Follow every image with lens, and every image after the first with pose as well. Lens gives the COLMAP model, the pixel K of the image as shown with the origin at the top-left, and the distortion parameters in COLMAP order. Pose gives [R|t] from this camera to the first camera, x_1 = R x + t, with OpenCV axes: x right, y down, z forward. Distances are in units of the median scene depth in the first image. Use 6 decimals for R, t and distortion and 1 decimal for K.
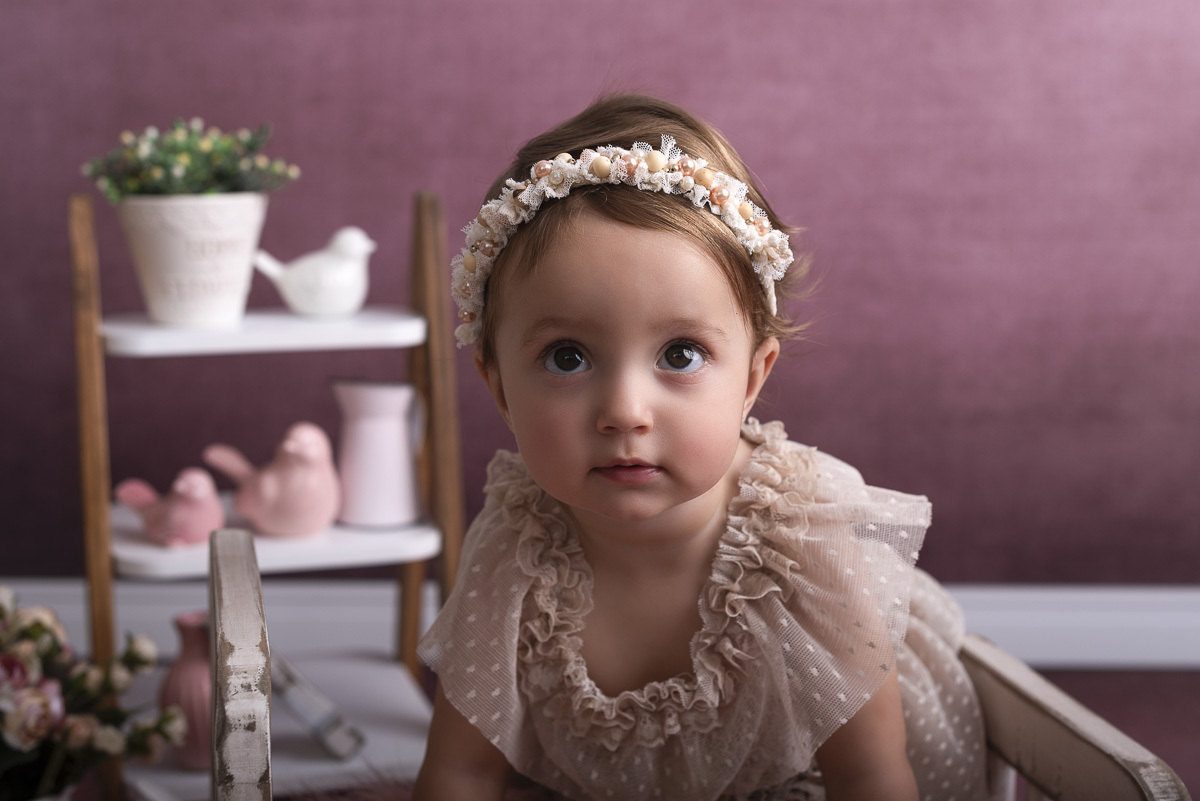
lens RADIAL K [[1973.9, 0, 596.7], [0, 1973.9, 393.2], [0, 0, 1]] dist [-0.000472, 0.000000]
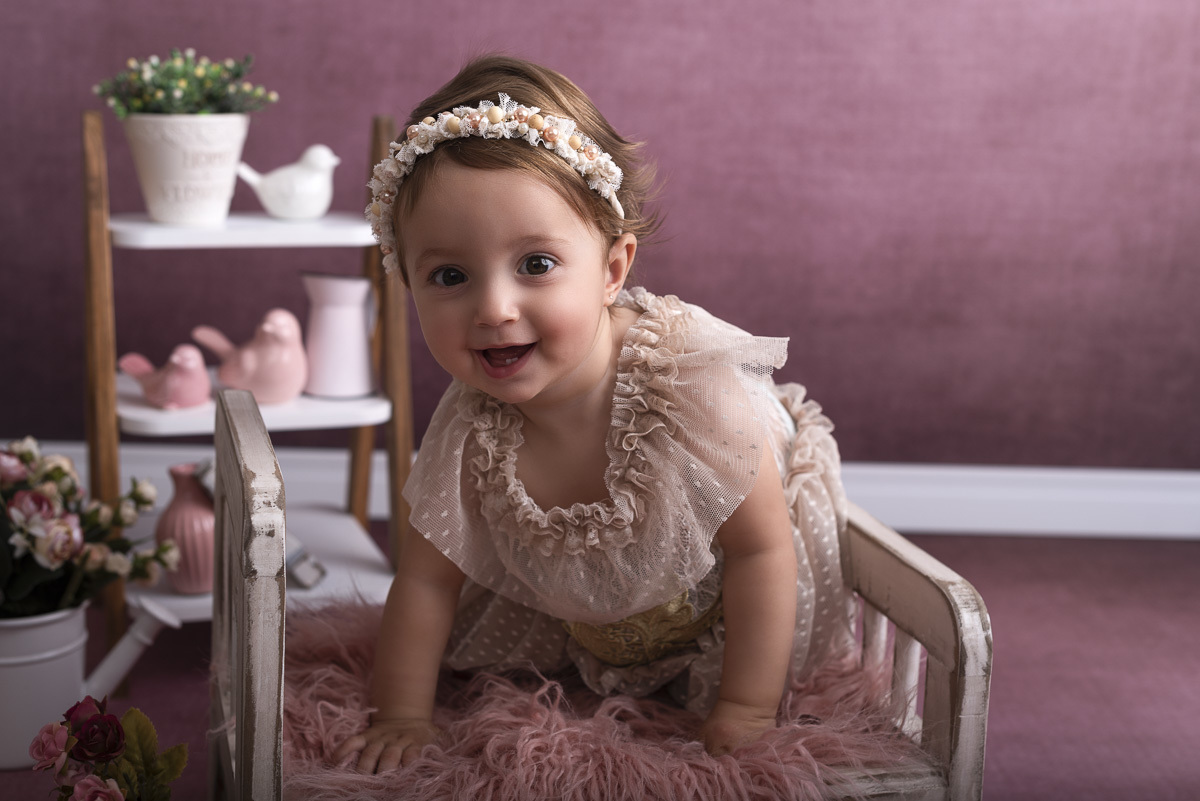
lens RADIAL K [[1809.6, 0, 575.3], [0, 1809.6, 399.5], [0, 0, 1]] dist [0.043428, 0.000000]
pose [[0.998920, 0.021287, 0.041306, -0.013206], [-0.023584, 0.998156, 0.055931, 0.004493], [-0.040039, -0.056845, 0.997580, -0.105553]]
